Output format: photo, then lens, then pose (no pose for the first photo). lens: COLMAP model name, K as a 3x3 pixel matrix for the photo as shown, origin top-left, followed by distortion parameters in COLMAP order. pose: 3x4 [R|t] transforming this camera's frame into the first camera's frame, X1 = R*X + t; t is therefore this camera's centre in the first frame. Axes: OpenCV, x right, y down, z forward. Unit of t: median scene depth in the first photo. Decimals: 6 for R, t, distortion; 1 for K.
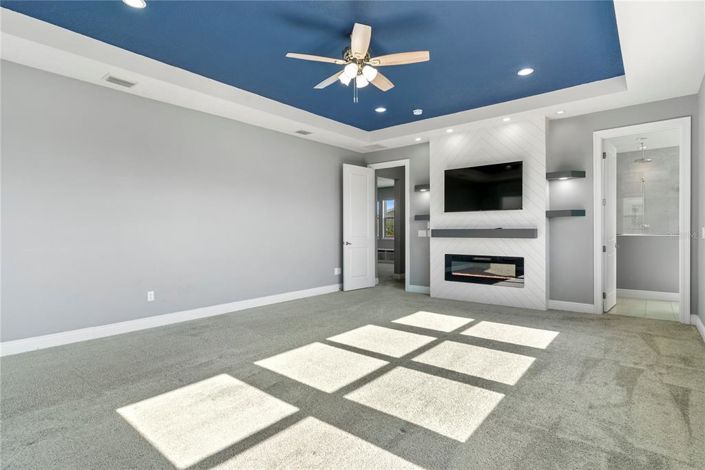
lens RADIAL K [[364.5, 0, 351.8], [0, 364.5, 232.8], [0, 0, 1]] dist [-0.005141, 0.001312]
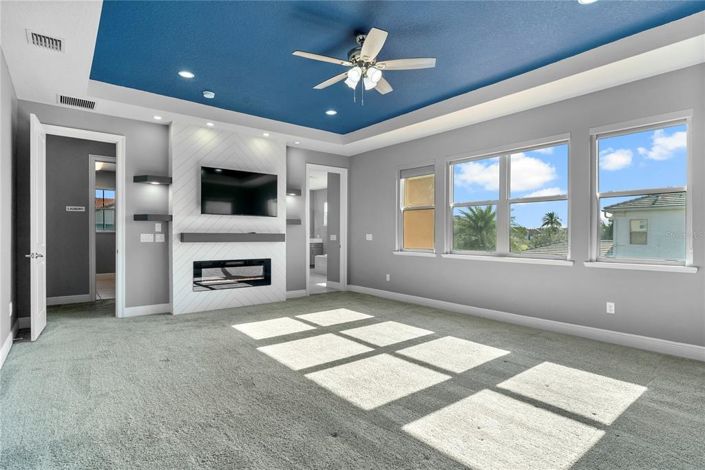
lens RADIAL K [[364.5, 0, 352.2], [0, 364.5, 236.7], [0, 0, 1]] dist [-0.005141, 0.001312]
pose [[0.195133, -0.001167, 0.980776, -0.620485], [0.000580, 0.999999, 0.001074, -0.002141], [-0.980777, 0.000359, 0.195133, 0.539395]]
